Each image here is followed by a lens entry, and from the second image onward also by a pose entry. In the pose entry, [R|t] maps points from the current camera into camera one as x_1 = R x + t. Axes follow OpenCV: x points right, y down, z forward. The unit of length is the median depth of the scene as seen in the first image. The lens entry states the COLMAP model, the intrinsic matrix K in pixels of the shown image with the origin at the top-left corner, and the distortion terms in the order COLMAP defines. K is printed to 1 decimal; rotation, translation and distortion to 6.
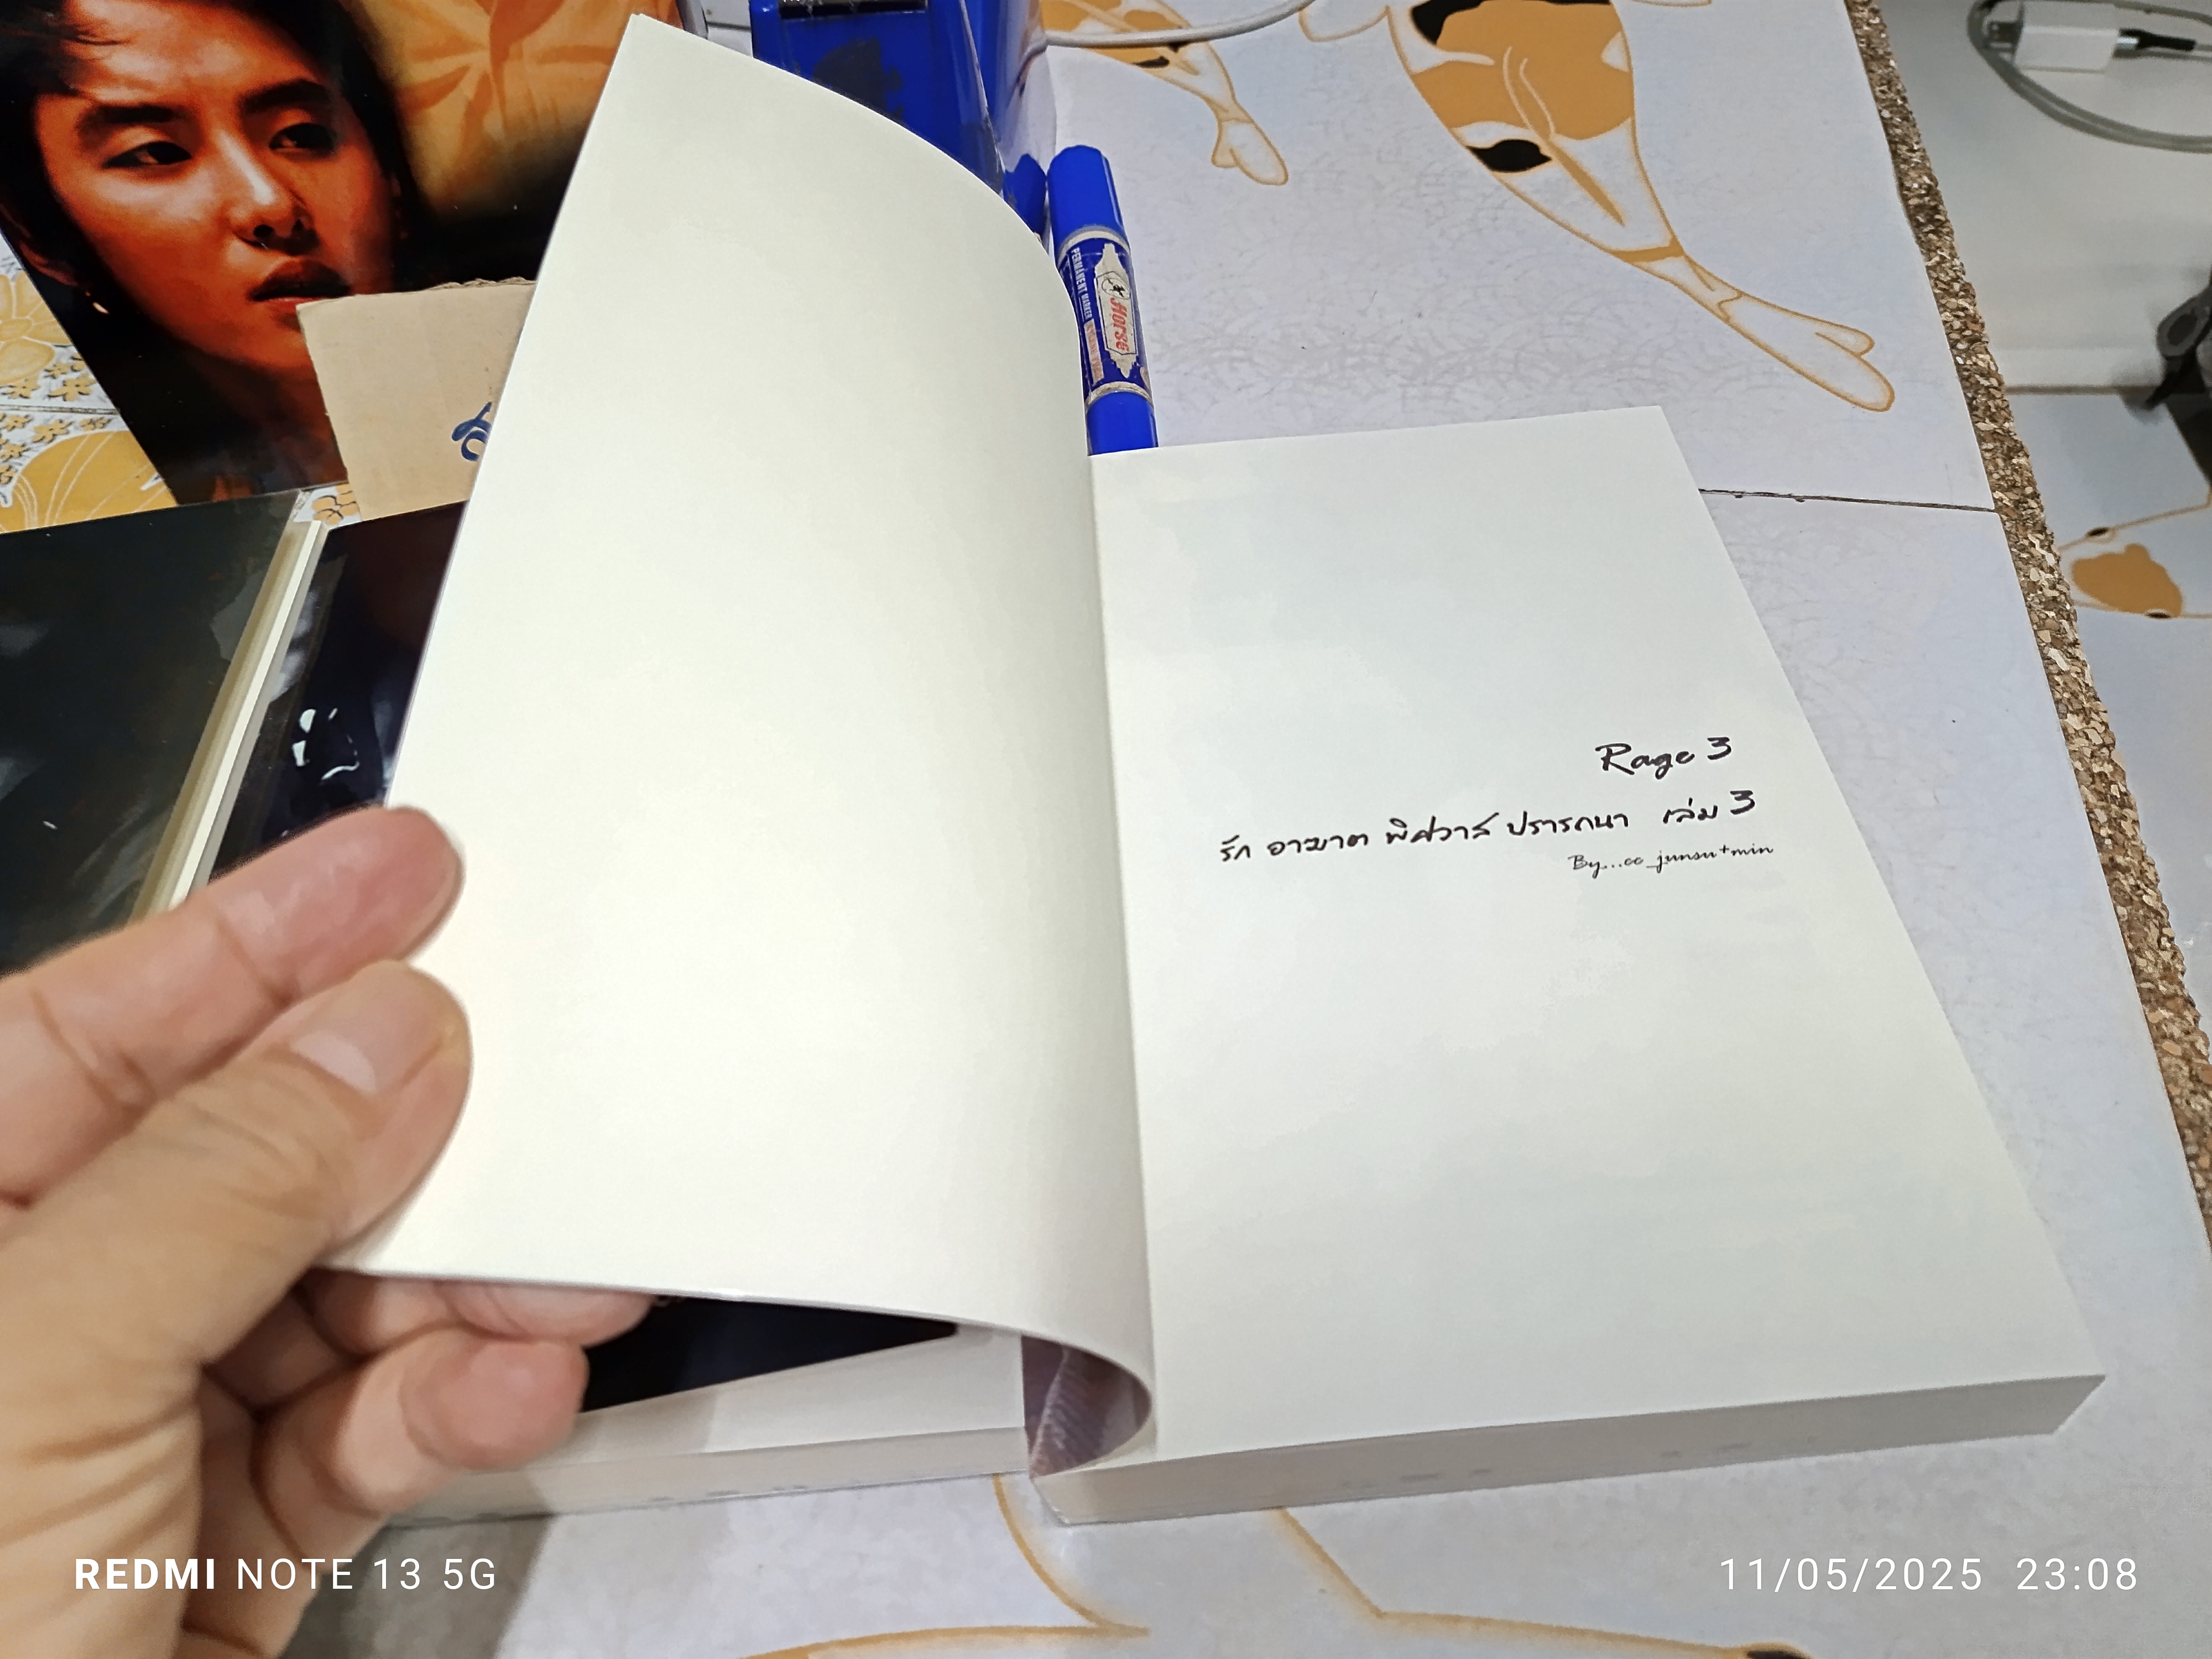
lens RADIAL K [[1569.1, 0, 1106.0], [0, 1569.1, 829.5], [0, 0, 1]] dist [-0.011828, -0.005610]
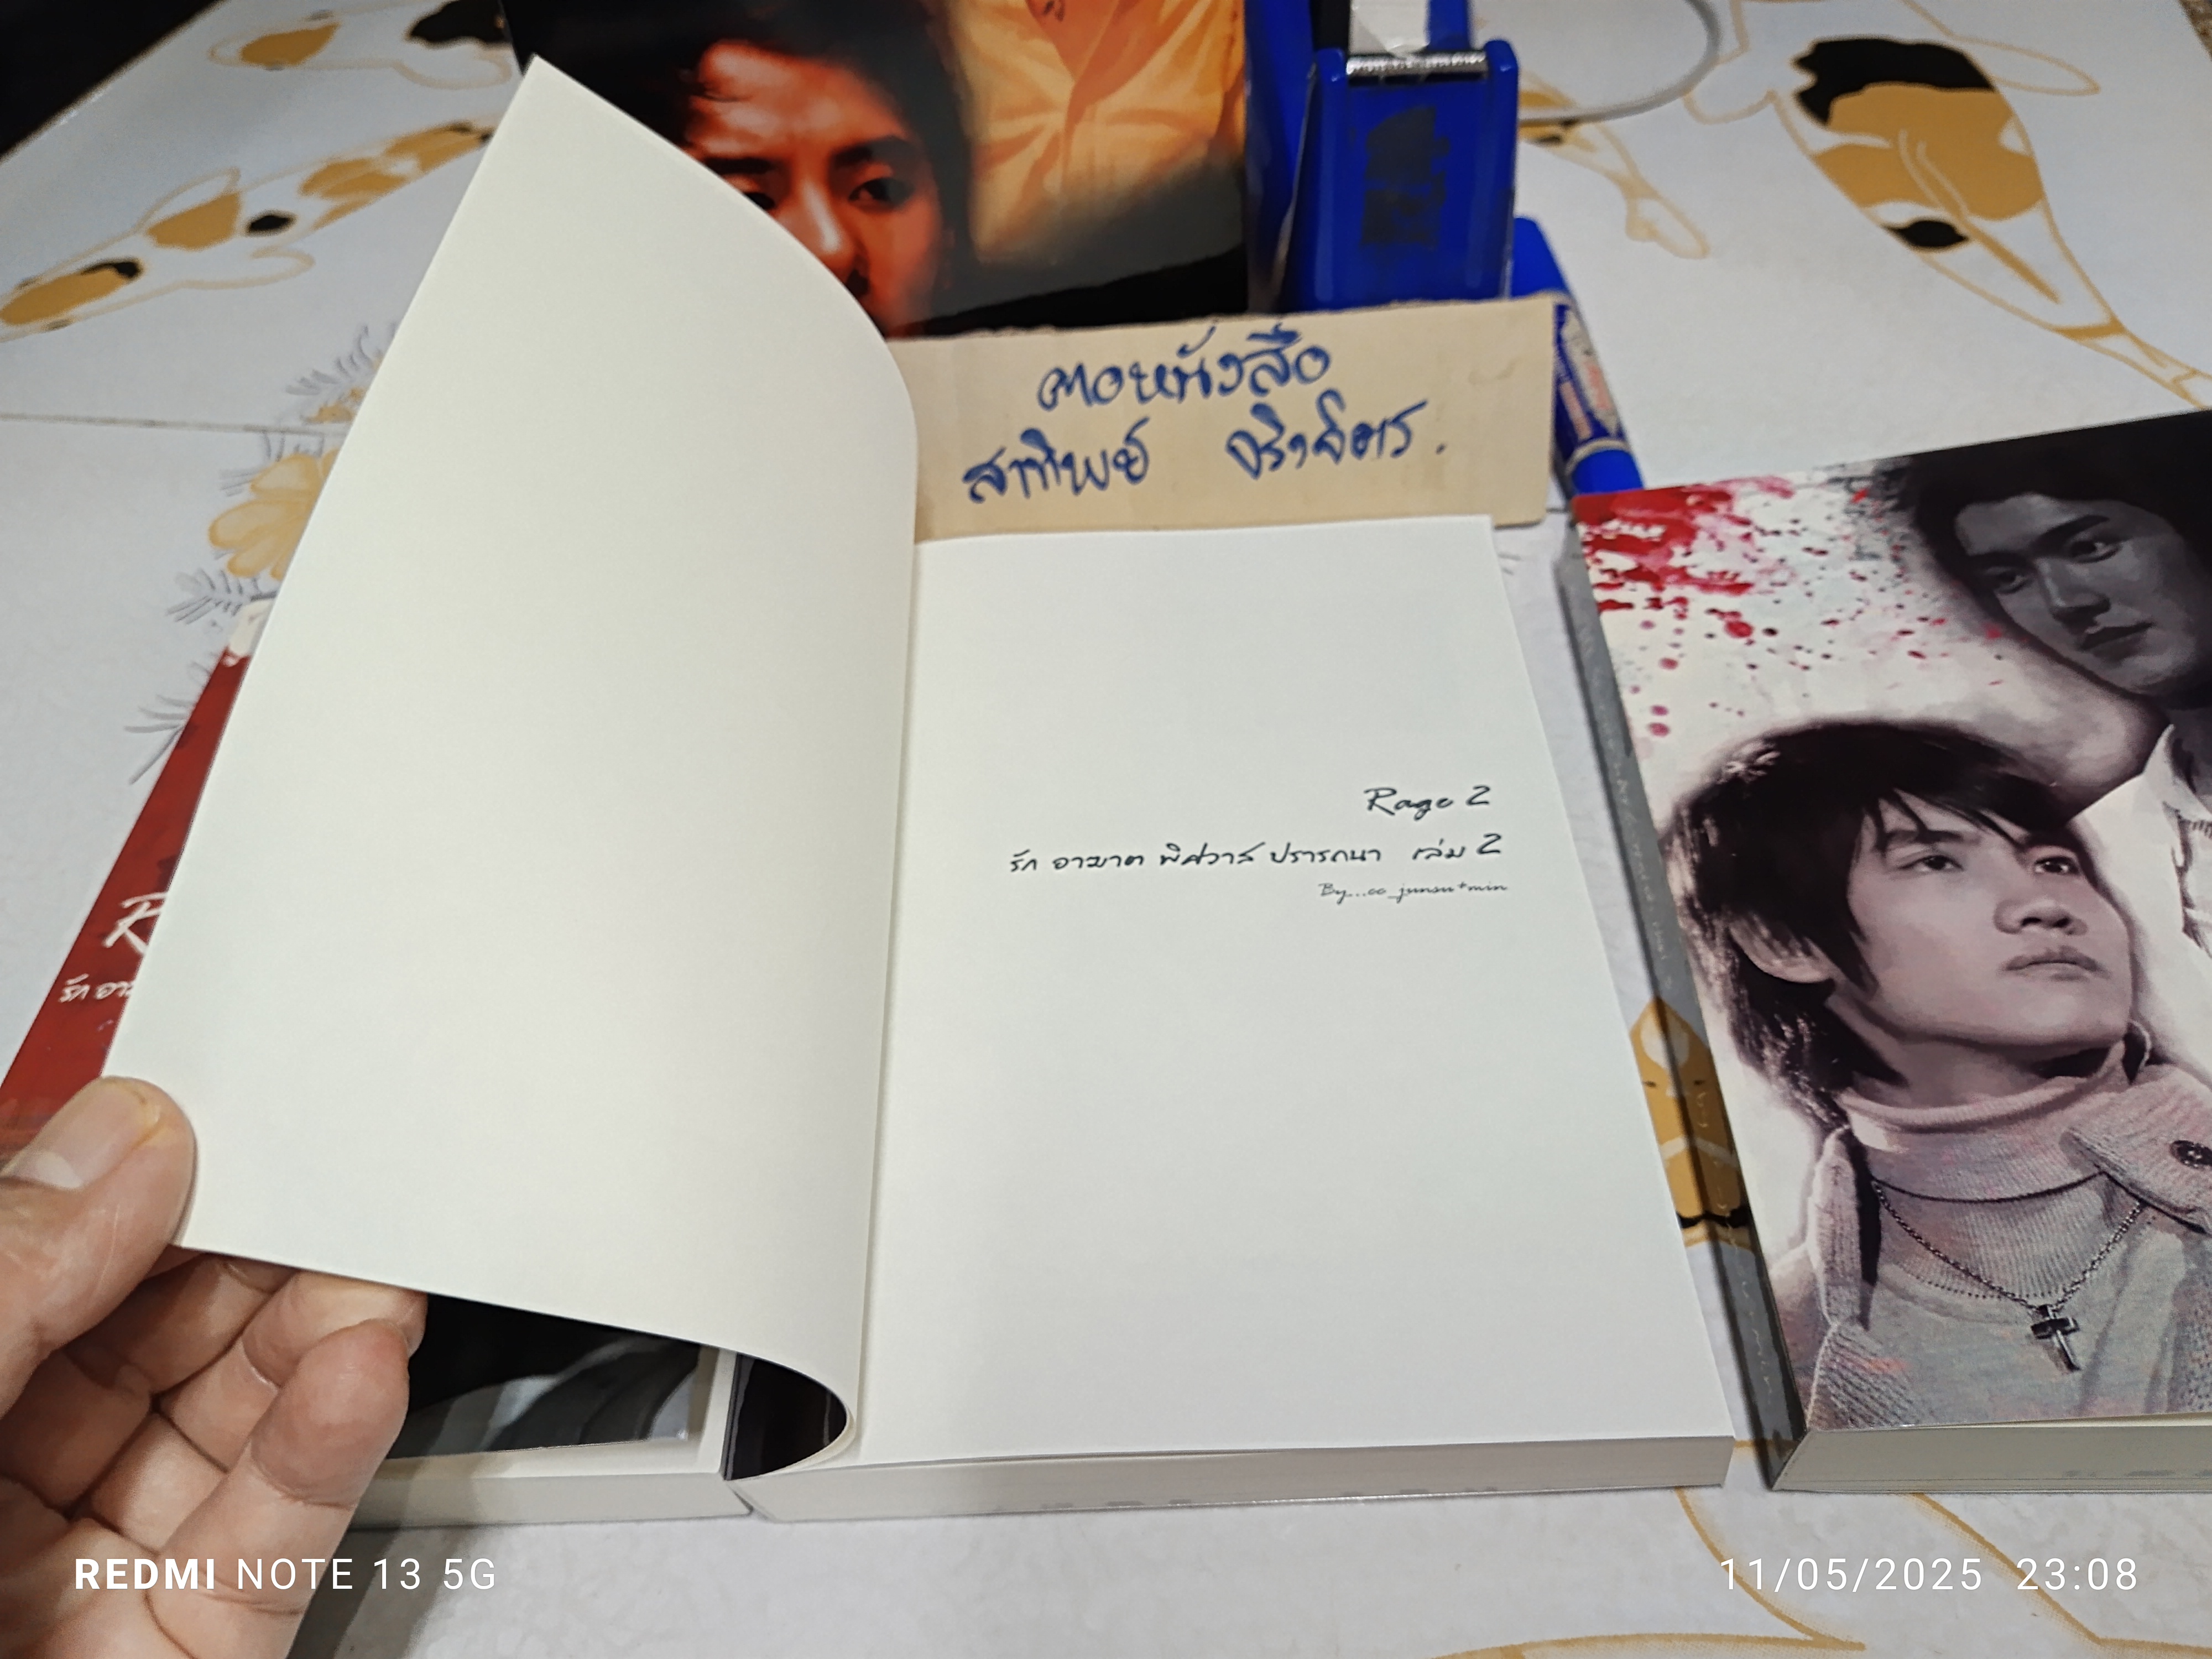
lens RADIAL K [[1563.7, 0, 1112.9], [0, 1563.7, 840.3], [0, 0, 1]] dist [0.004896, -0.042001]
pose [[0.998360, 0.032283, -0.047284, -0.248605], [-0.034175, 0.998624, -0.039767, 0.026737], [0.045936, 0.041318, 0.998090, -0.024350]]
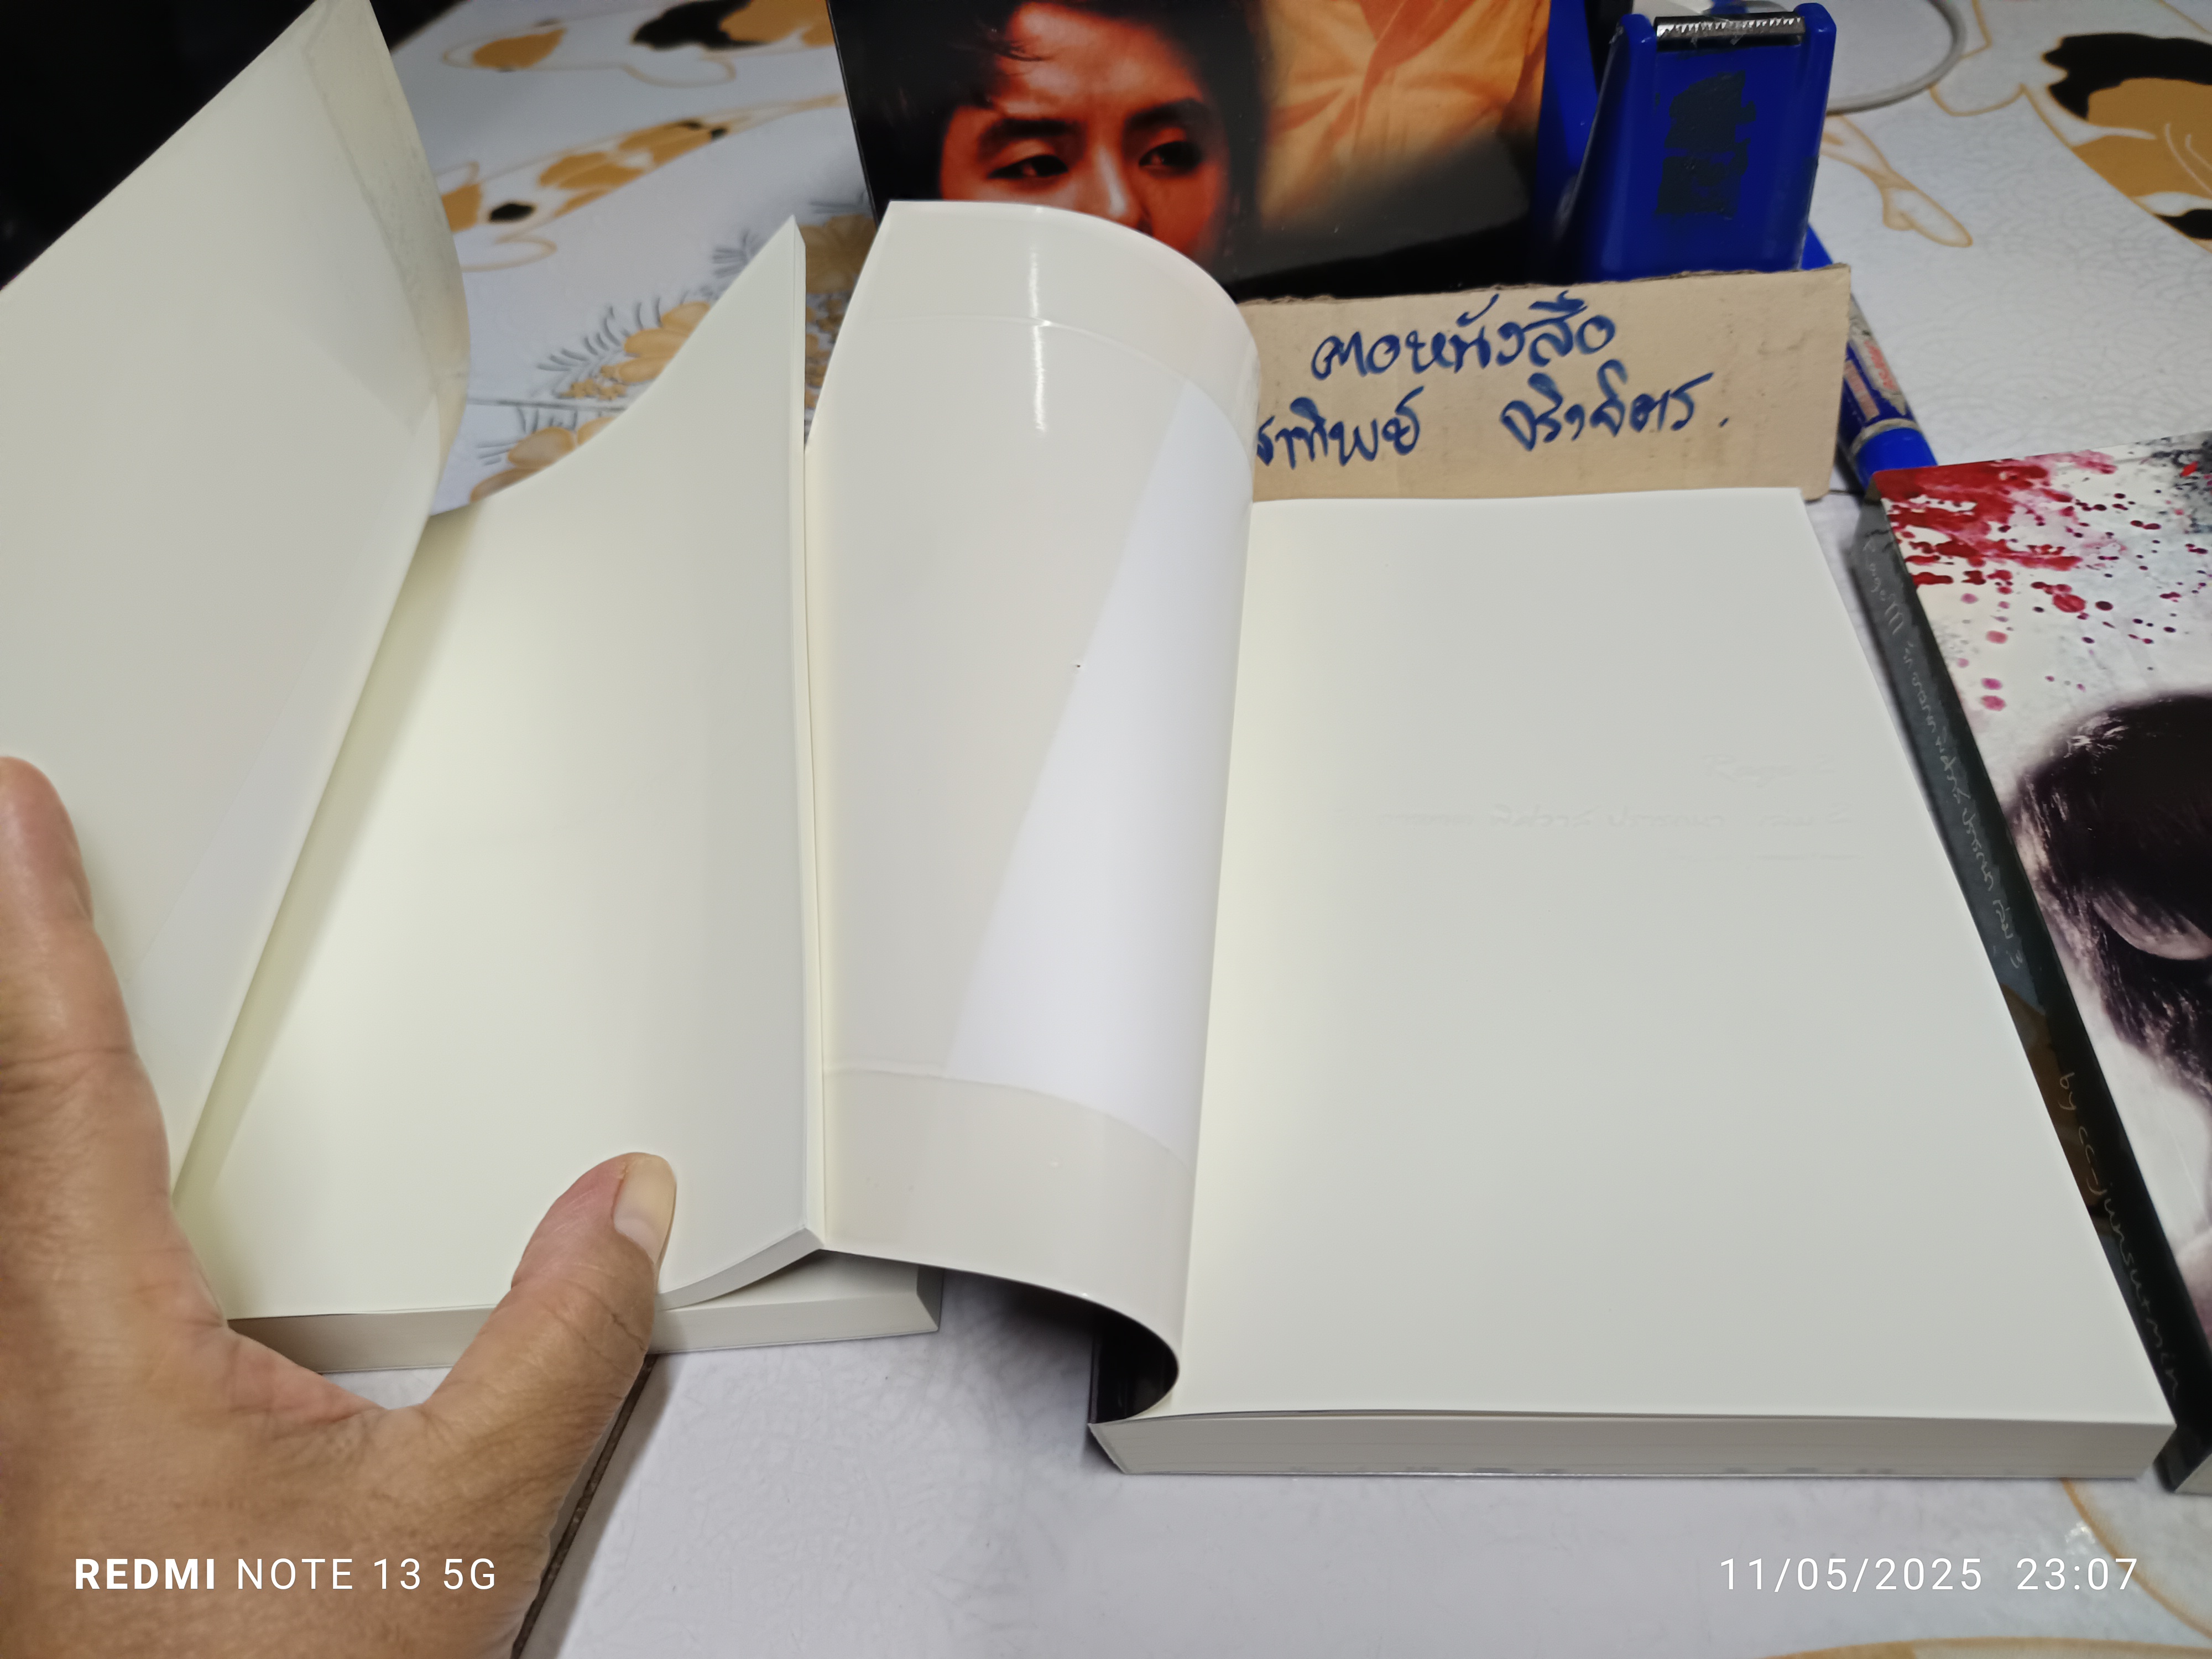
lens RADIAL K [[1567.2, 0, 1090.7], [0, 1567.2, 831.5], [0, 0, 1]] dist [-0.026269, -0.003022]
pose [[0.991194, 0.059485, -0.118306, -0.352763], [-0.067480, 0.995617, -0.064758, 0.070488], [0.113936, 0.072171, 0.990863, -0.013942]]
